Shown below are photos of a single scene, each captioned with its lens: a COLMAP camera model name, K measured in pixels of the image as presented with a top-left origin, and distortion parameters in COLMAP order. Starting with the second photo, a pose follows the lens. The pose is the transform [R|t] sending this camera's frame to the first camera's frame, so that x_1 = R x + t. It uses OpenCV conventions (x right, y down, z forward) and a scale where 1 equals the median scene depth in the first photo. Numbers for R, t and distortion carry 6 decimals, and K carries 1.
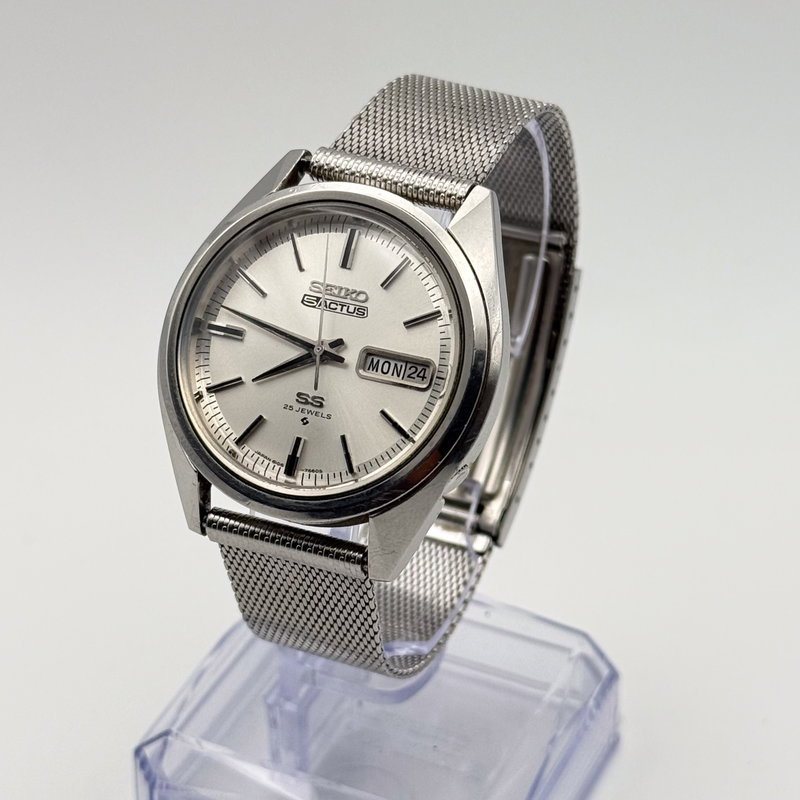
lens RADIAL K [[2433.5, 0, 400.0], [0, 2433.5, 400.0], [0, 0, 1]] dist [-0.107624, 3.718693]
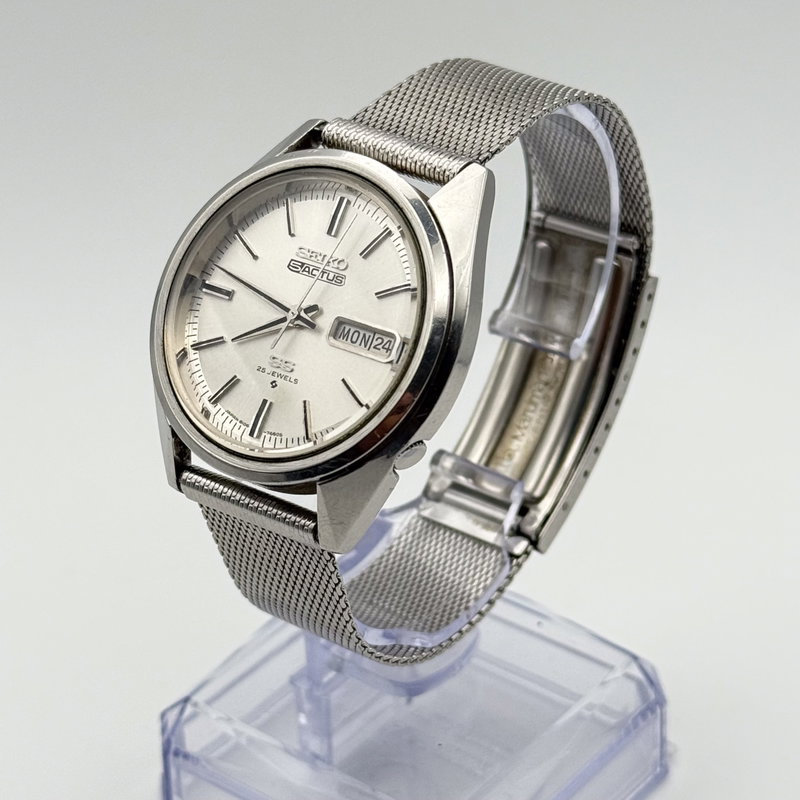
lens RADIAL K [[2433.5, 0, 400.0], [0, 2433.5, 400.0], [0, 0, 1]] dist [-0.107624, 3.718693]
pose [[0.968997, 0.088751, -0.230582, 0.237706], [-0.097638, 0.994845, -0.027397, 0.036831], [0.226961, 0.049061, 0.972667, 0.041666]]
